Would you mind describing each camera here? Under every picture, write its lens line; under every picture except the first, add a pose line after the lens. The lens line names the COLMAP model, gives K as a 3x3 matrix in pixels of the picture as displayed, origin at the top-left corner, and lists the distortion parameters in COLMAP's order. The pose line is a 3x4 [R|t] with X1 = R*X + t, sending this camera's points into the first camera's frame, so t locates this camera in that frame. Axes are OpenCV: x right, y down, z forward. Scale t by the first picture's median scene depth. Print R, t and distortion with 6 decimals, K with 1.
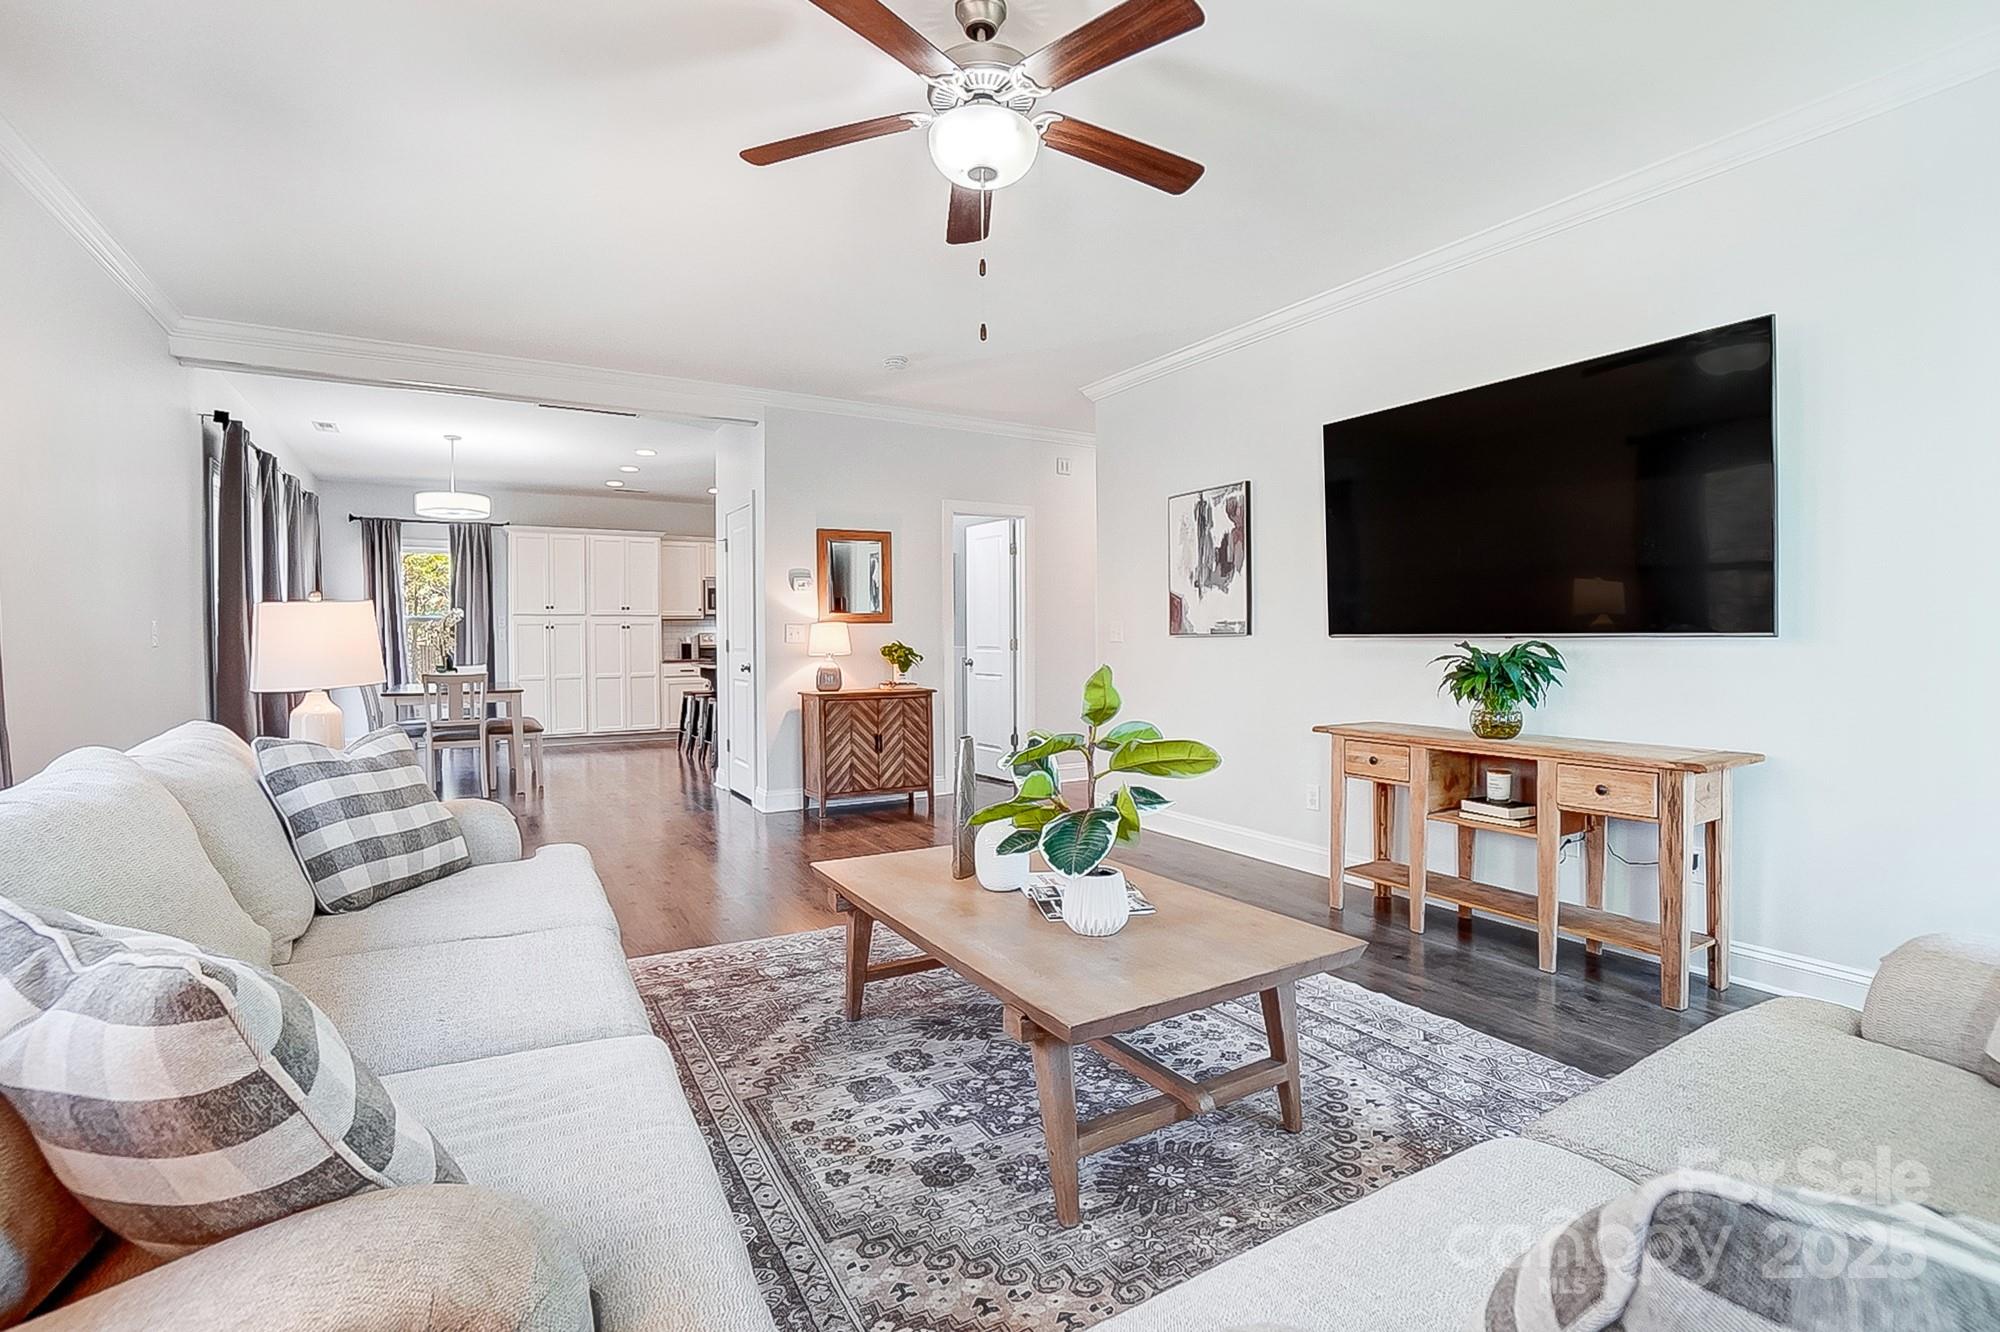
lens RADIAL K [[913.1, 0, 1000.9], [0, 913.1, 654.6], [0, 0, 1]] dist [-0.041109, 0.000172]
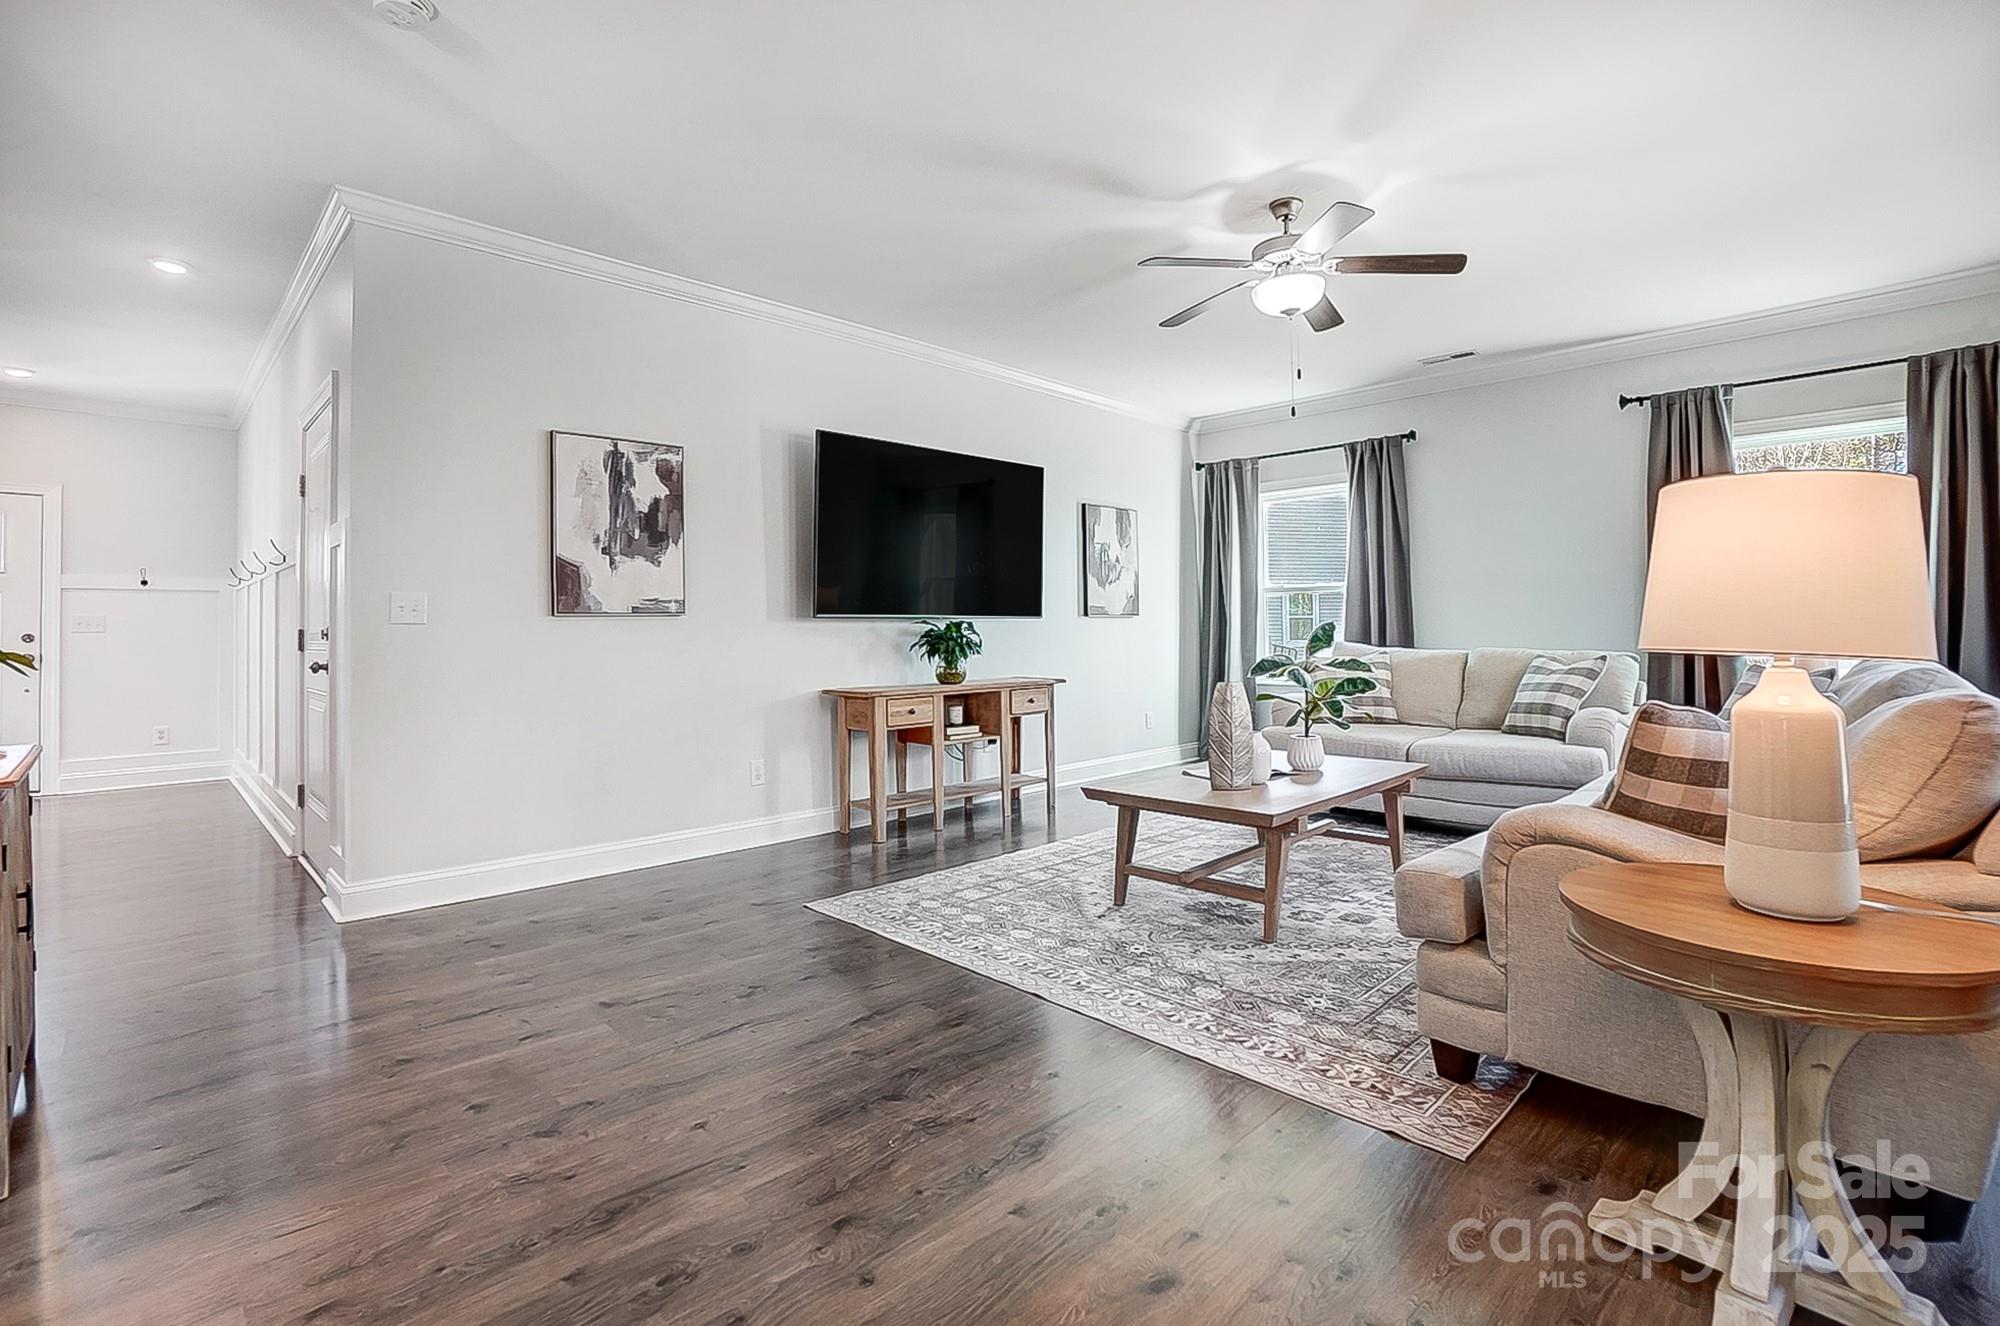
lens RADIAL K [[888.5, 0, 1000.3], [0, 888.5, 623.1], [0, 0, 1]] dist [-0.052358, 0.013728]
pose [[-0.232249, 0.014135, 0.972554, -0.619206], [0.032197, 0.999458, -0.006837, 0.002711], [-0.972123, 0.029725, -0.232578, 0.842631]]
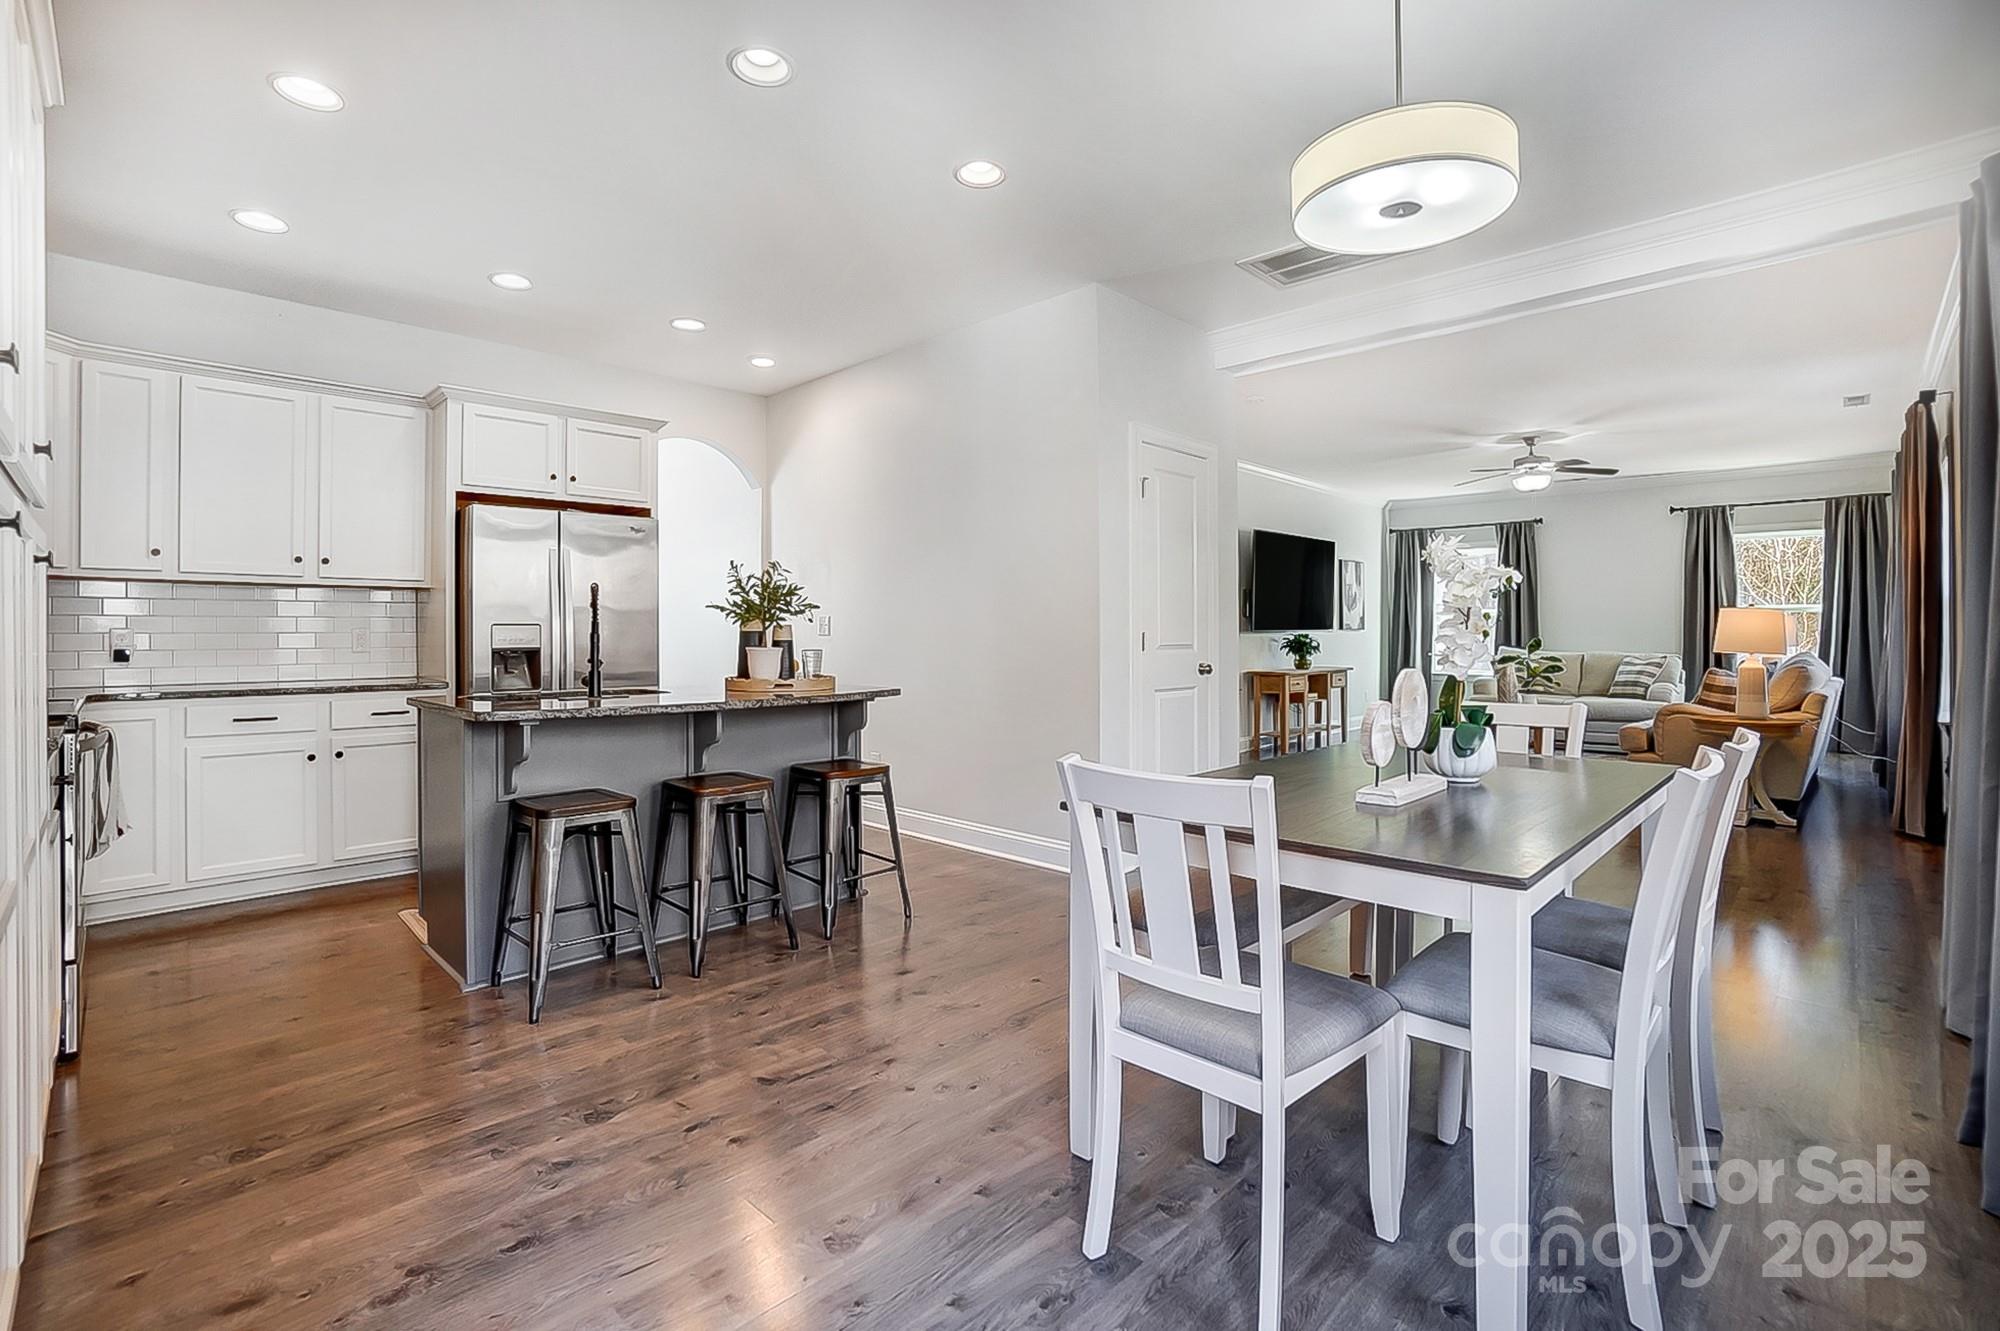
lens RADIAL K [[898.0, 0, 1001.8], [0, 898.0, 657.5], [0, 0, 1]] dist [-0.044145, 0.000233]
pose [[-0.252421, -0.025344, 0.967285, -1.208460], [0.023030, 0.999216, 0.032190, -0.031592], [-0.967343, 0.030402, -0.251640, 1.695321]]
